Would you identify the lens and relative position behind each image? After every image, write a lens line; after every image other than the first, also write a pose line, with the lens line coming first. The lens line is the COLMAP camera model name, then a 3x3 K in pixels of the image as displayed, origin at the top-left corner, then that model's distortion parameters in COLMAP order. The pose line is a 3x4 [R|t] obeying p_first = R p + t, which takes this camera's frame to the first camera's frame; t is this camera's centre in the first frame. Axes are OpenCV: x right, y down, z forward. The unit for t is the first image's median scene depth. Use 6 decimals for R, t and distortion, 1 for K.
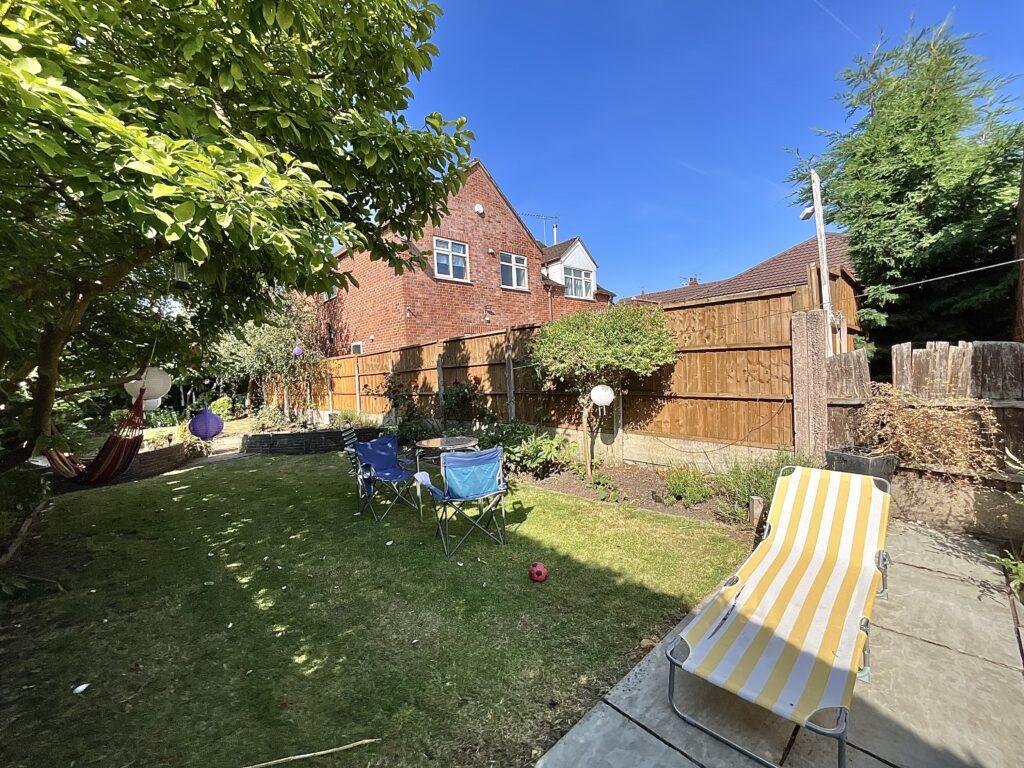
lens RADIAL K [[416.2, 0, 512.0], [0, 416.2, 384.0], [0, 0, 1]] dist [-0.001947, 0.000055]
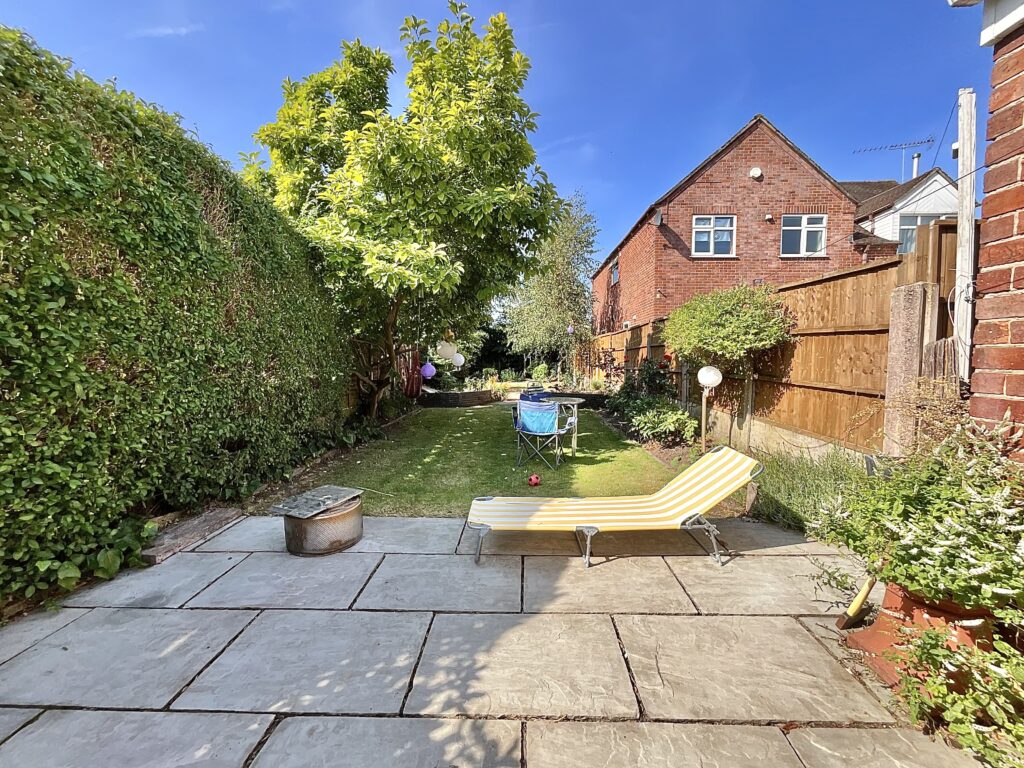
lens RADIAL K [[416.2, 0, 512.0], [0, 416.2, 384.0], [0, 0, 1]] dist [-0.001947, 0.000055]
pose [[0.710457, 0.091778, -0.697730, 0.231296], [-0.053042, 0.995623, 0.076953, -0.002976], [0.701739, -0.017663, 0.712215, -0.030501]]
